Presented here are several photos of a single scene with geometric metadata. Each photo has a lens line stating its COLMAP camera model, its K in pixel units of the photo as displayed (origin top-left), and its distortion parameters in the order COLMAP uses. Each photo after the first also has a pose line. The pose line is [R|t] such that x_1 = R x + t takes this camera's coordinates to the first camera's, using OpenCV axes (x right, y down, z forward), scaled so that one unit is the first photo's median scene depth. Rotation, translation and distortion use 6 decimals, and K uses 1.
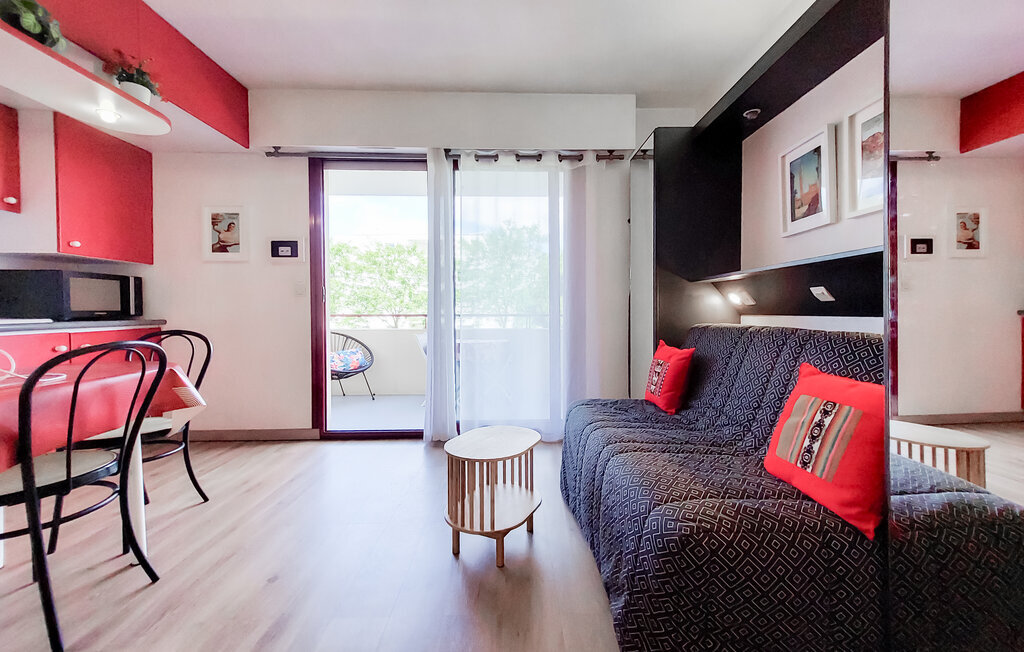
lens RADIAL K [[394.2, 0, 523.6], [0, 394.2, 315.9], [0, 0, 1]] dist [0.009367, -0.000069]
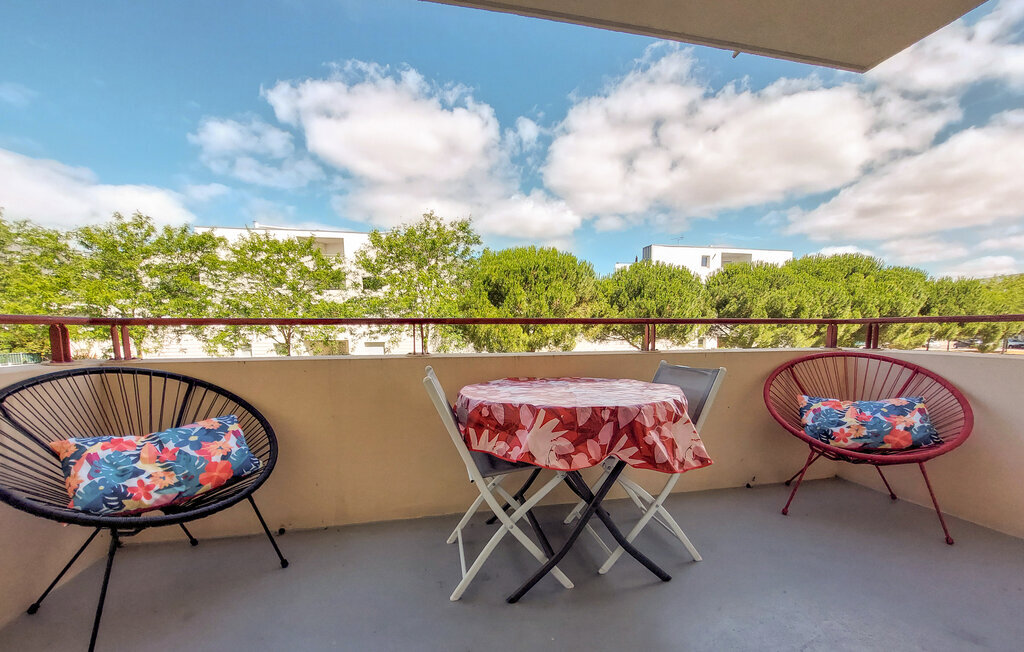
lens RADIAL K [[415.6, 0, 514.1], [0, 415.6, 371.7], [0, 0, 1]] dist [-0.014148, -0.000084]
pose [[0.981647, -0.025013, 0.189057, -0.574295], [0.006603, 0.995225, 0.097387, 0.022915], [-0.190590, -0.094352, 0.977125, 1.445202]]
